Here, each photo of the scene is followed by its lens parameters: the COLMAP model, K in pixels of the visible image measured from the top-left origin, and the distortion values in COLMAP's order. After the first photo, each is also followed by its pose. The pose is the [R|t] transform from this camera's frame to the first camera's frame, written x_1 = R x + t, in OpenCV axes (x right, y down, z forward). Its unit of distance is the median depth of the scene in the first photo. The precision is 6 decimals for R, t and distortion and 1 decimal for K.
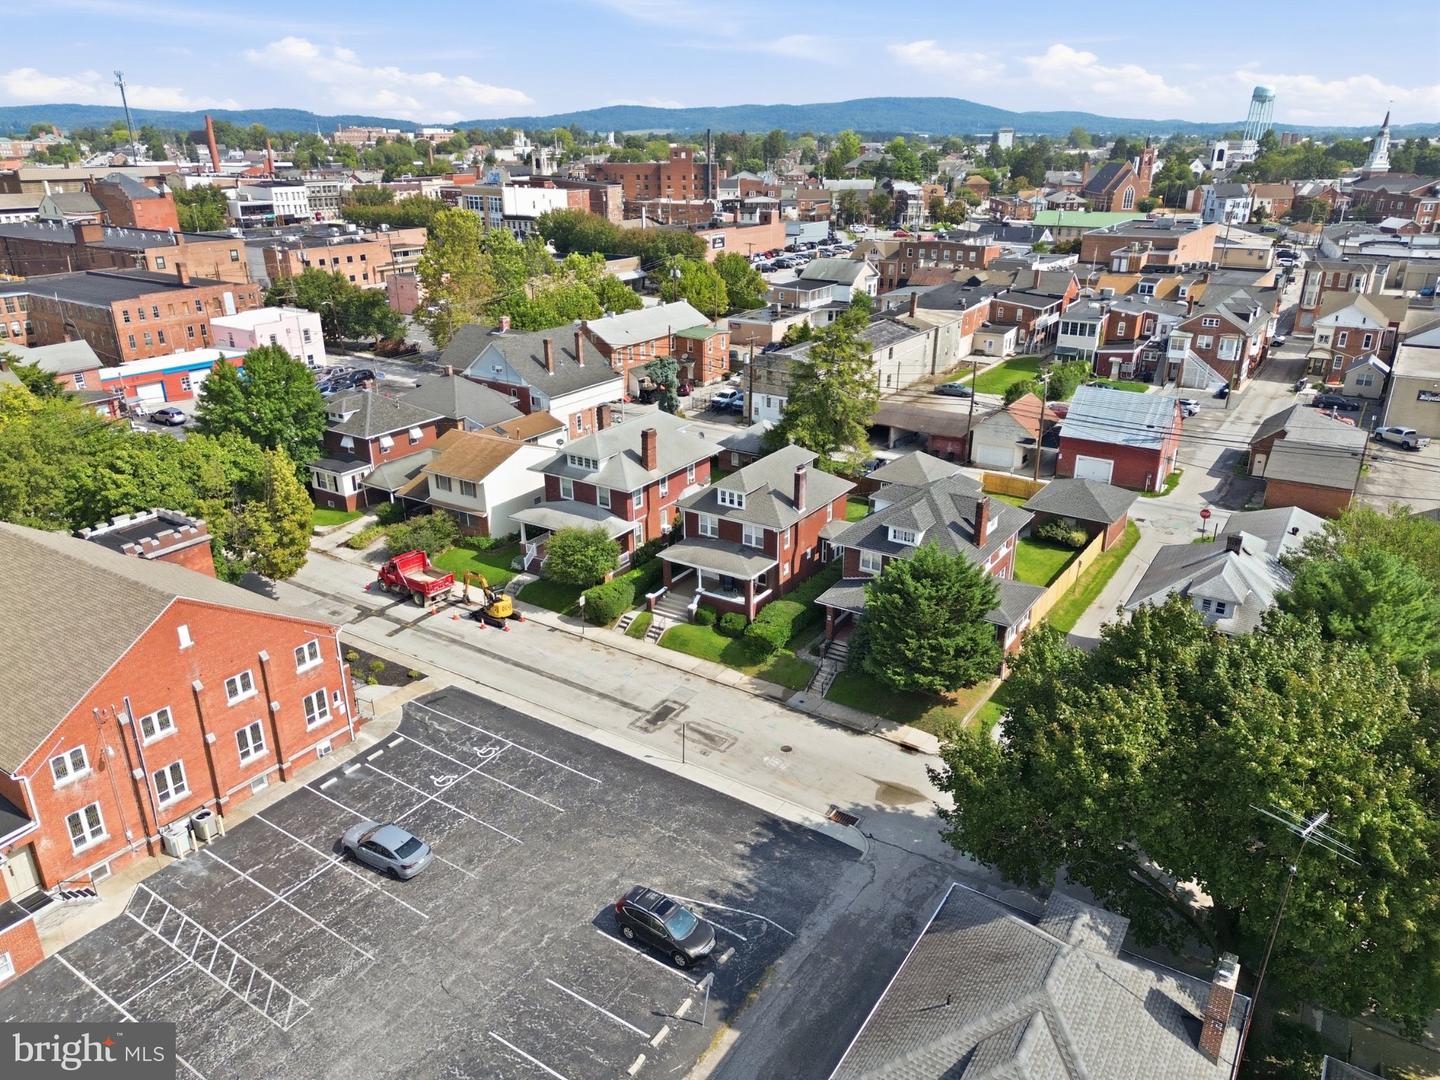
lens RADIAL K [[1016.0, 0, 719.4], [0, 1016.0, 545.5], [0, 0, 1]] dist [0.068645, -0.063818]
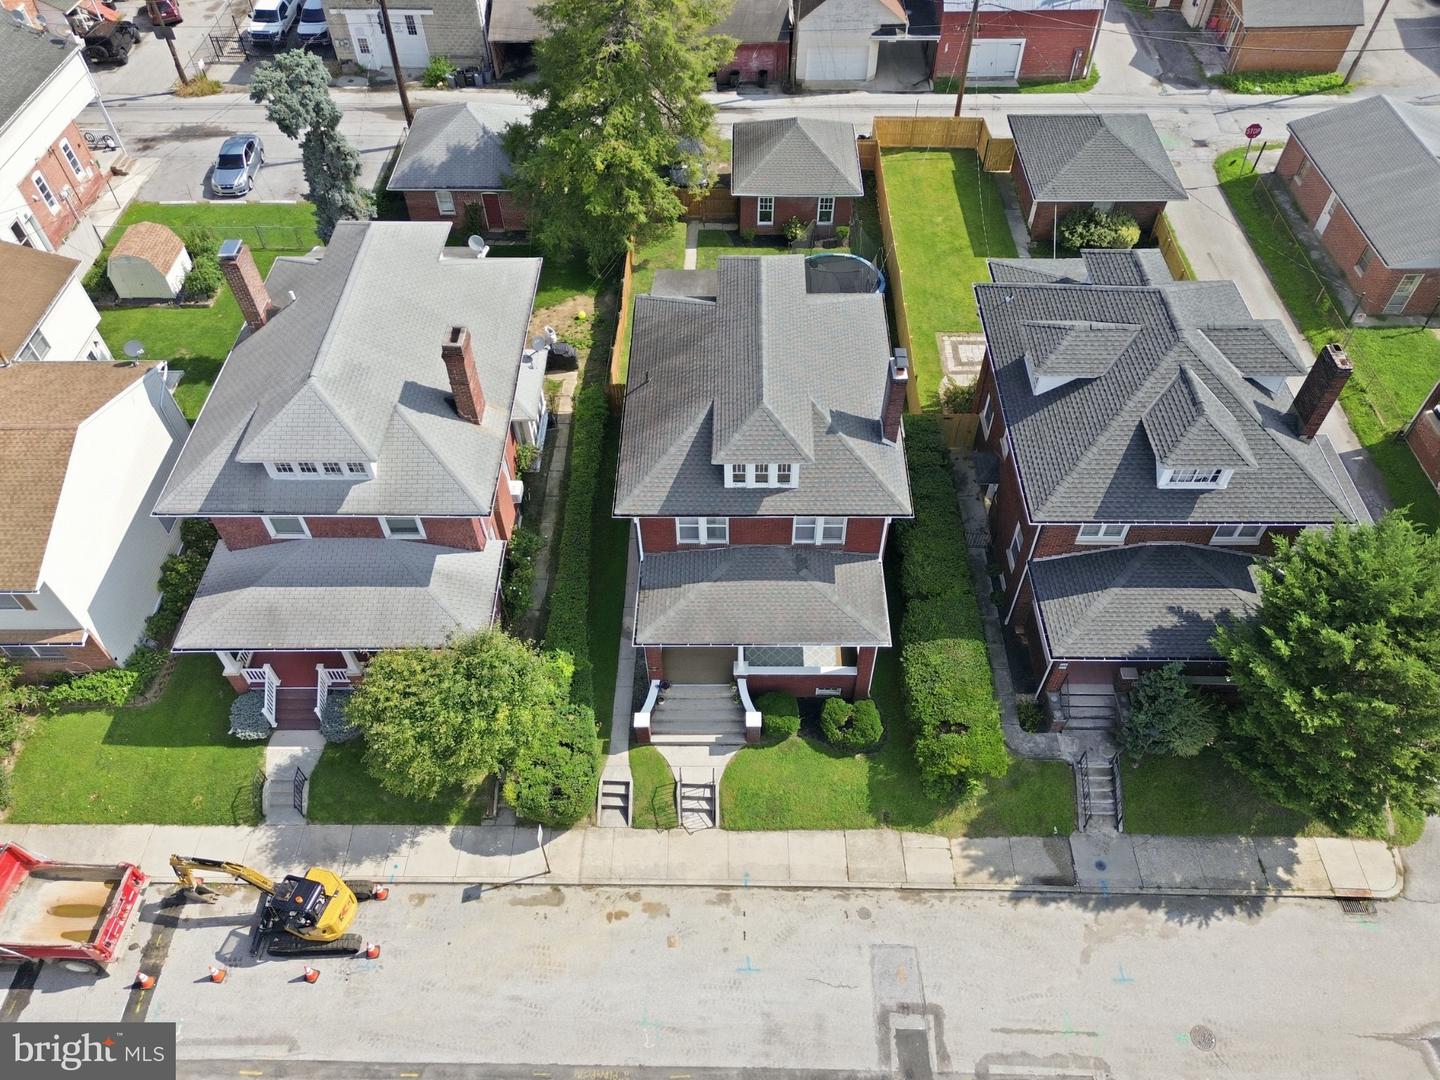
lens RADIAL K [[1022.8, 0, 720.0], [0, 1022.8, 540.0], [0, 0, 1]] dist [0.058527, -0.060066]
pose [[0.843262, -0.411246, 0.346100, -0.153009], [0.207009, 0.842716, 0.496969, -0.223975], [-0.496041, -0.347429, 0.795762, 0.599835]]
